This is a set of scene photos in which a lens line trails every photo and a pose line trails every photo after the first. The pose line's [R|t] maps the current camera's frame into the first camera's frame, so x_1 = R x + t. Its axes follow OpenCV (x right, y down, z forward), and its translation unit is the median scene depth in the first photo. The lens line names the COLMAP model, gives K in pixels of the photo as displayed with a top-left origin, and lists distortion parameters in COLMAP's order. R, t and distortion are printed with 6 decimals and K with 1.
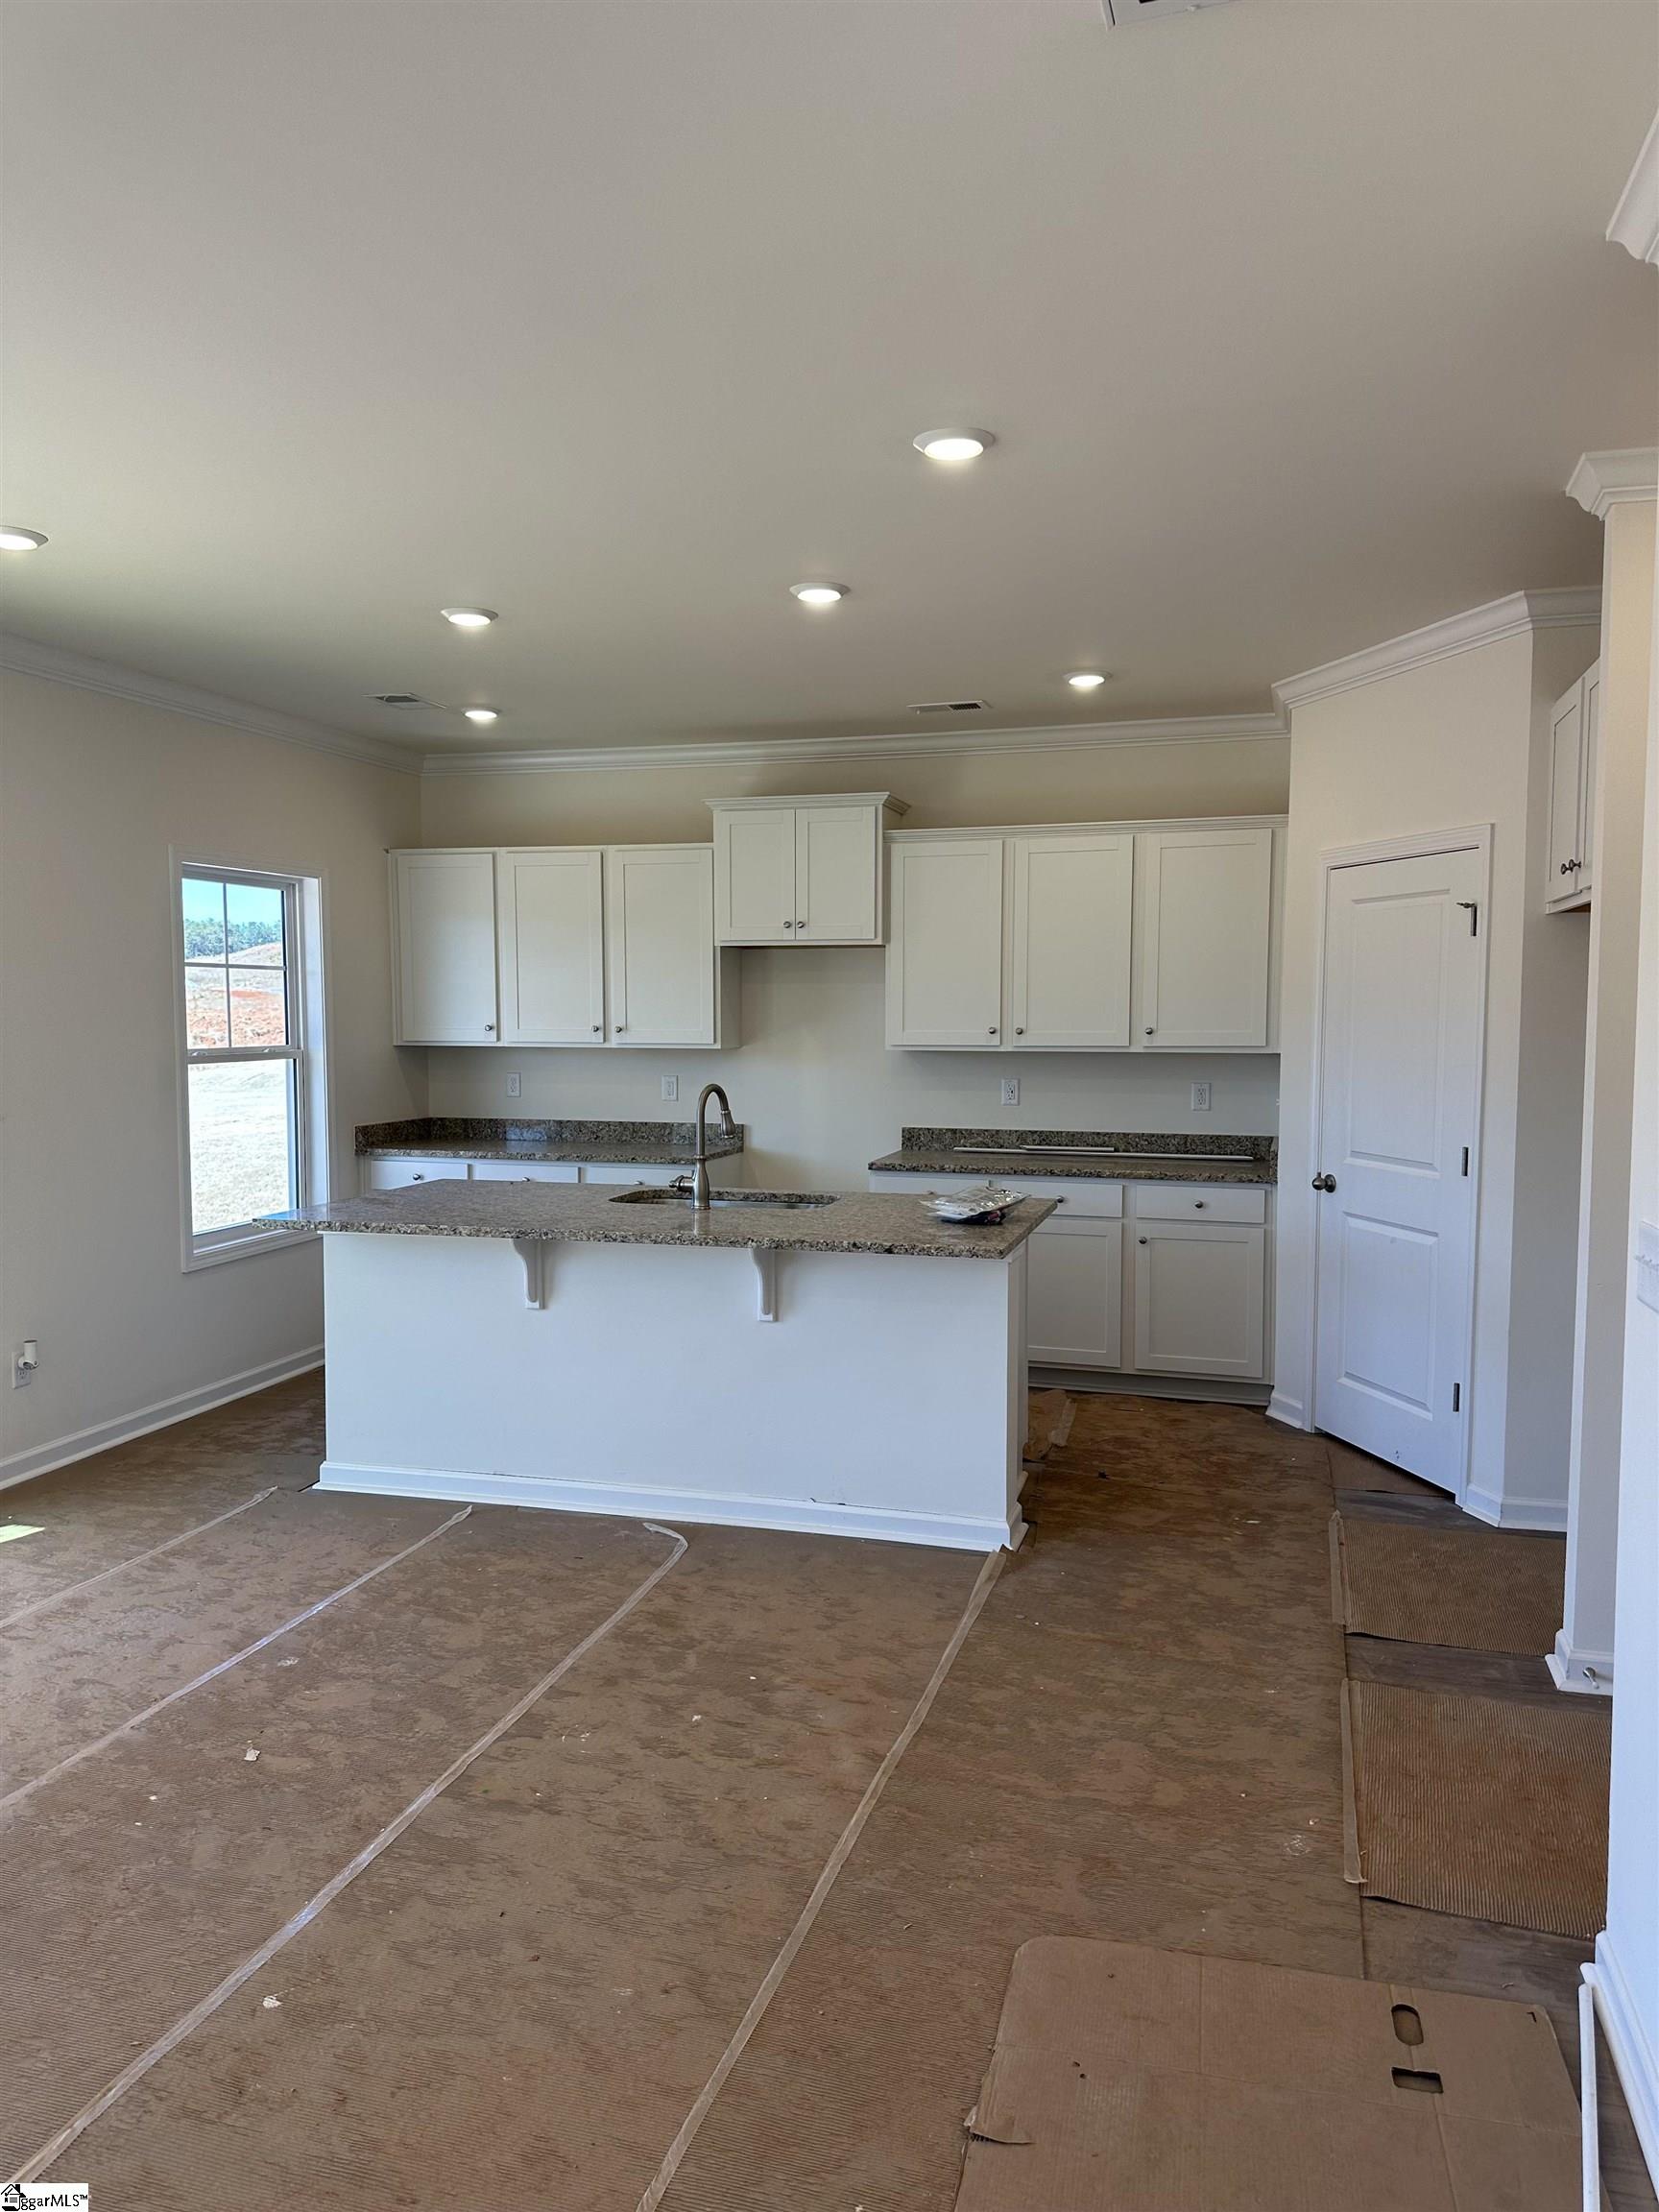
lens RADIAL K [[1544.4, 0, 816.7], [0, 1544.4, 1111.0], [0, 0, 1]] dist [0.144668, -0.000452]
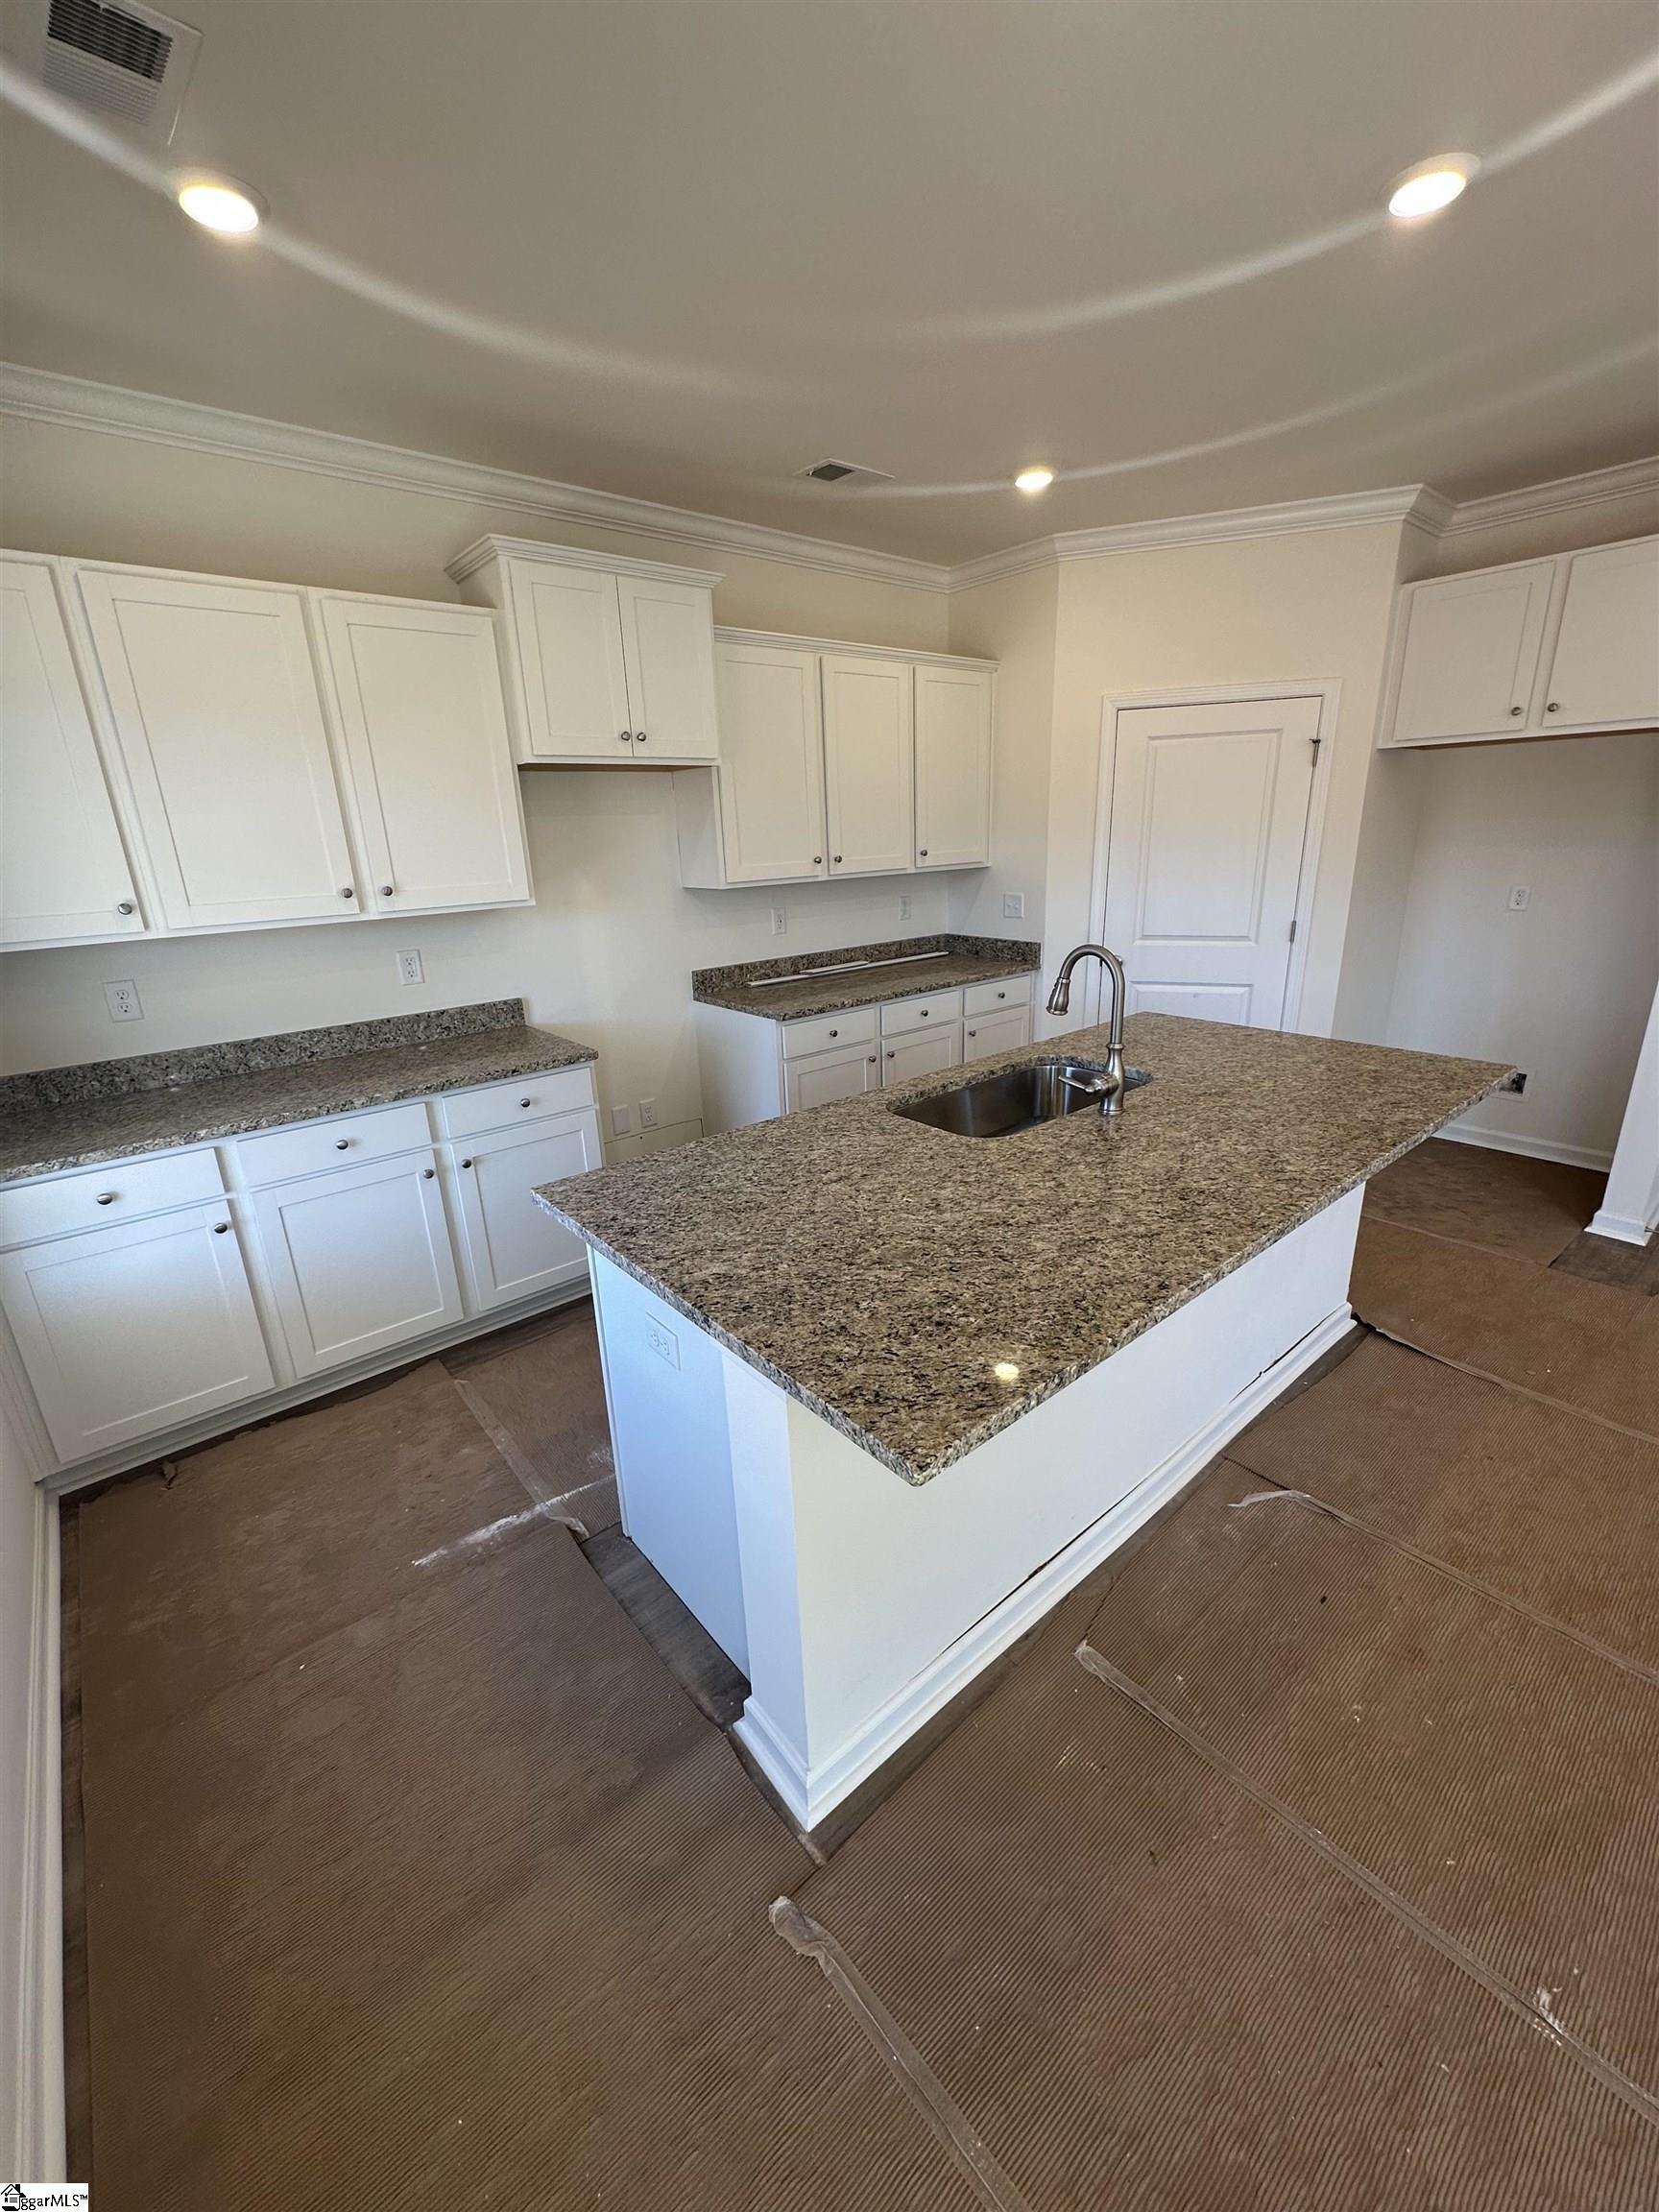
lens RADIAL K [[878.8, 0, 829.5], [0, 878.8, 1106.0], [0, 0, 1]] dist [-0.001372, 0.000162]
pose [[0.556340, -0.273406, 0.784688, -0.368151], [0.090858, 0.958674, 0.269609, -0.051560], [-0.825973, -0.078699, 0.558190, 0.656655]]
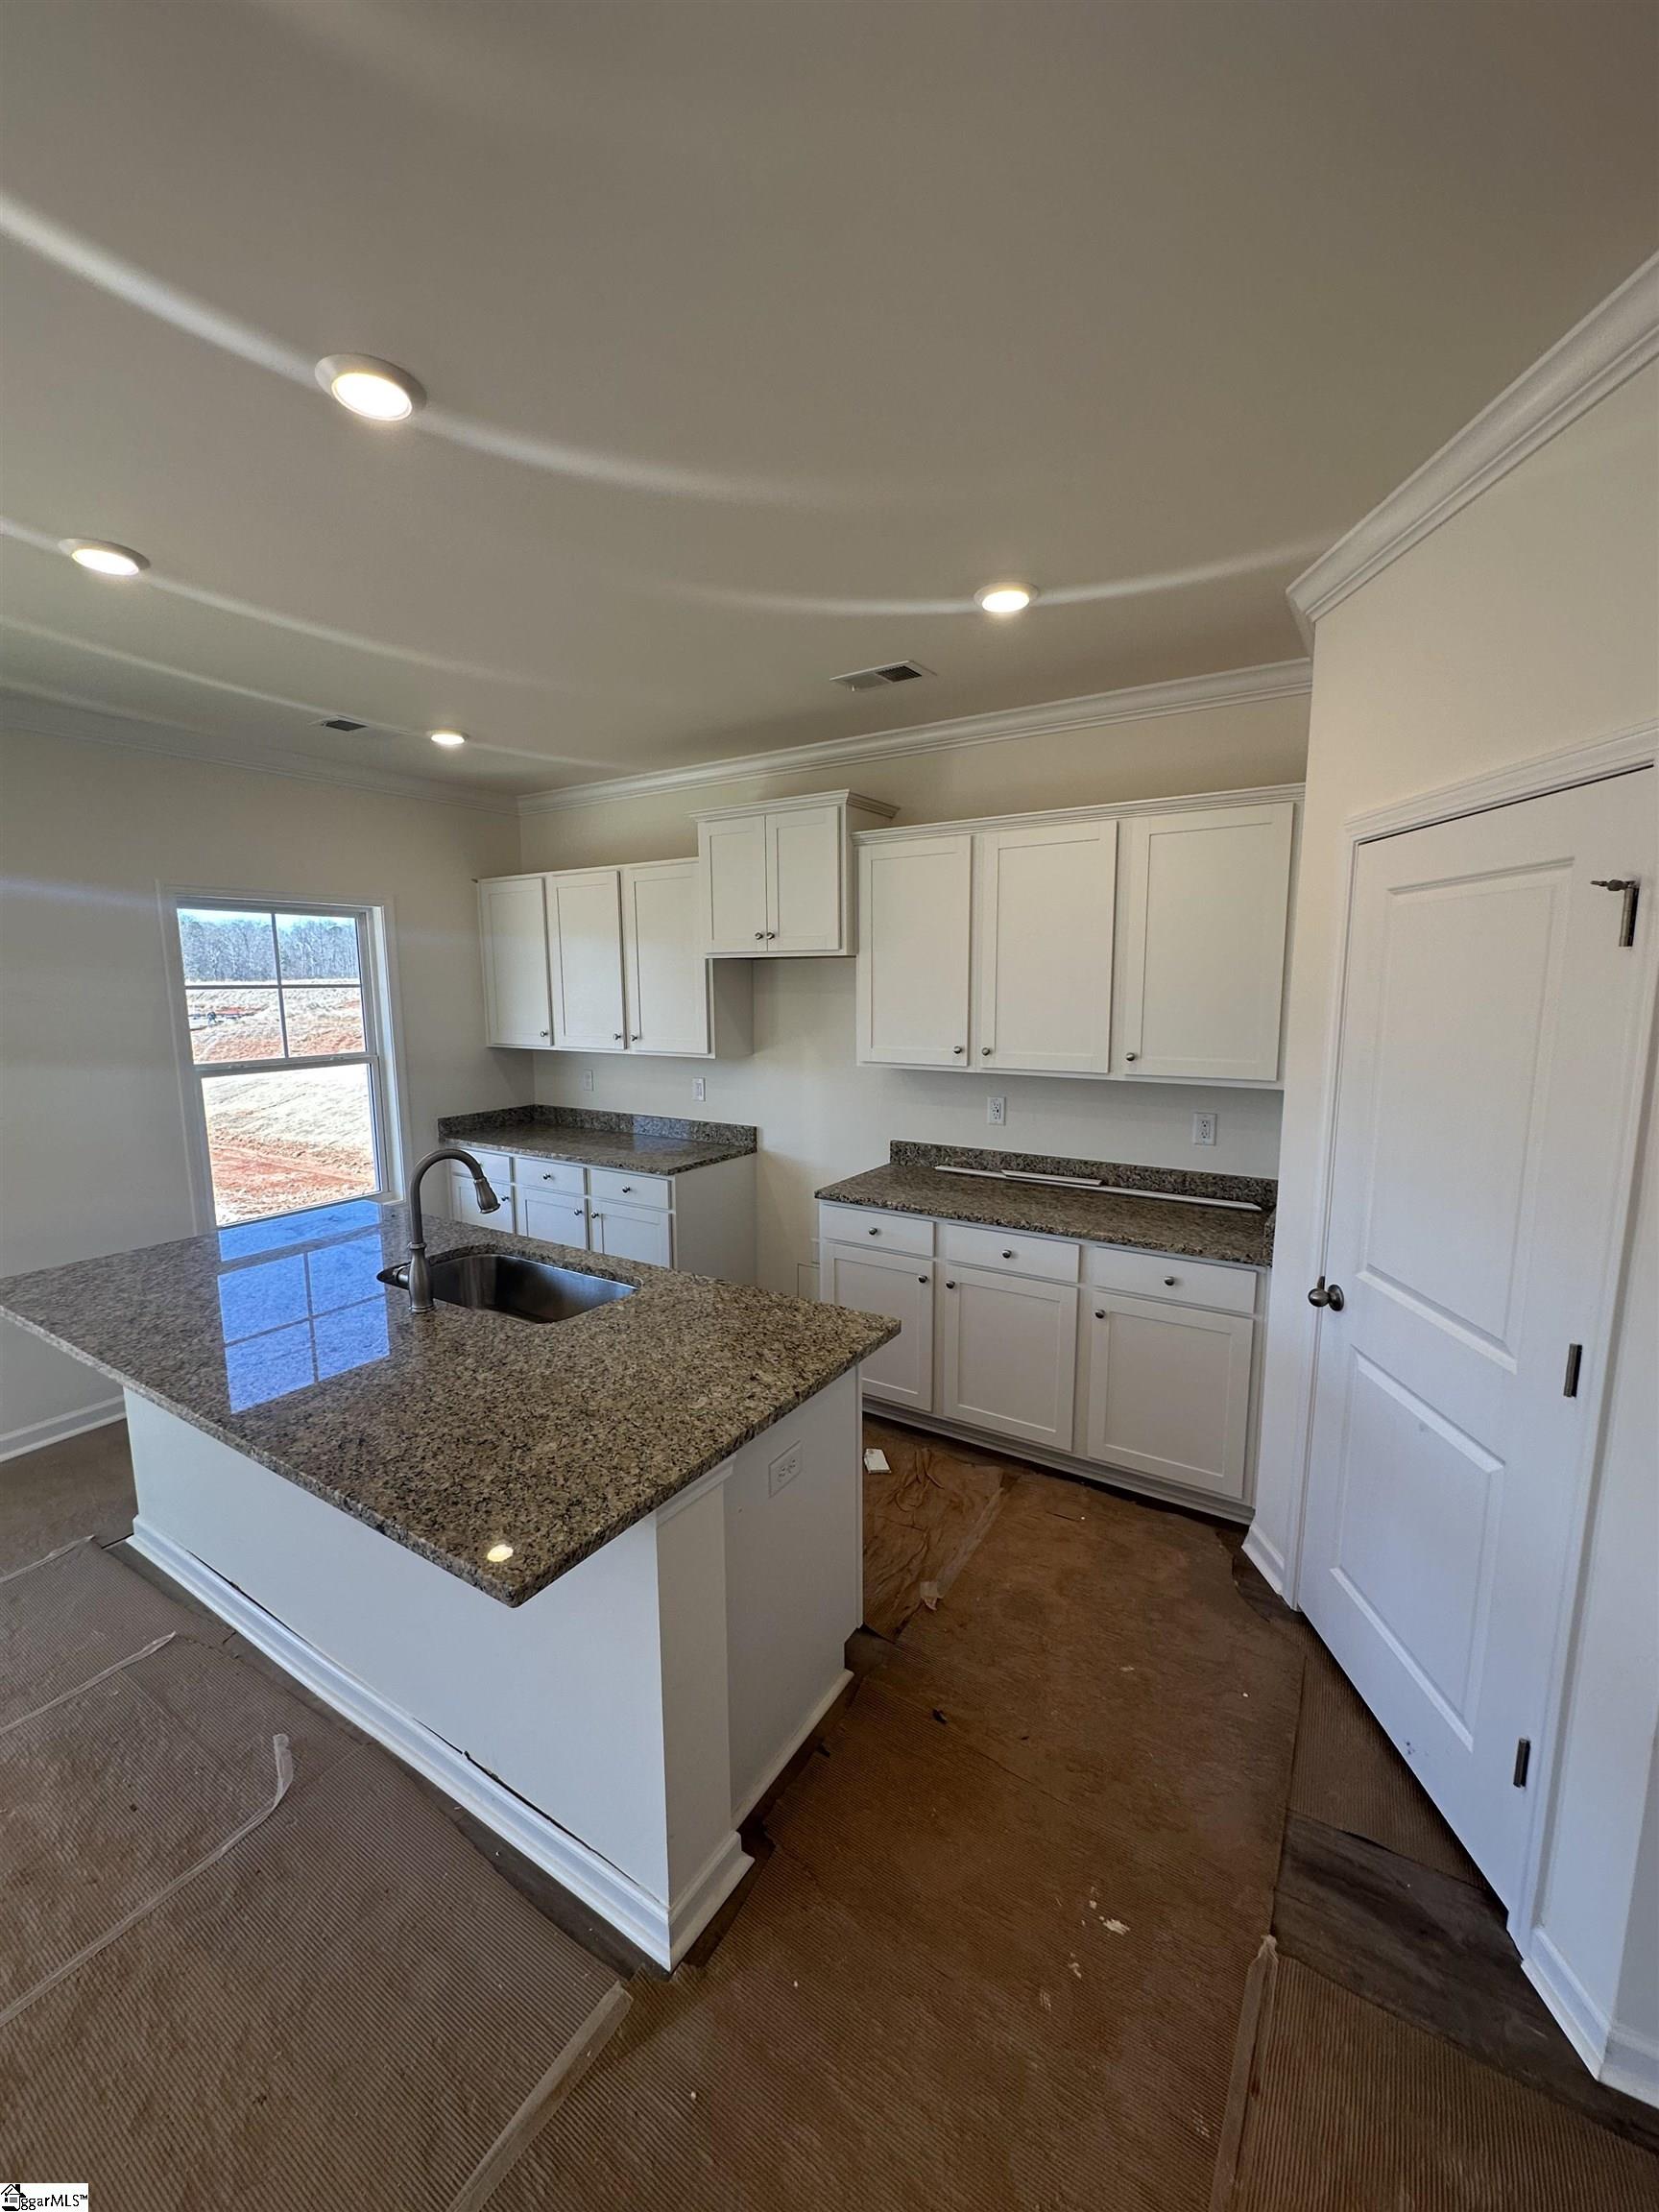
lens RADIAL K [[878.8, 0, 829.5], [0, 878.8, 1106.0], [0, 0, 1]] dist [-0.001372, 0.000162]
pose [[0.960106, 0.032712, -0.277715, 0.183035], [-0.011679, 0.996958, 0.077055, -0.057399], [0.279391, -0.070738, 0.957568, 0.479705]]
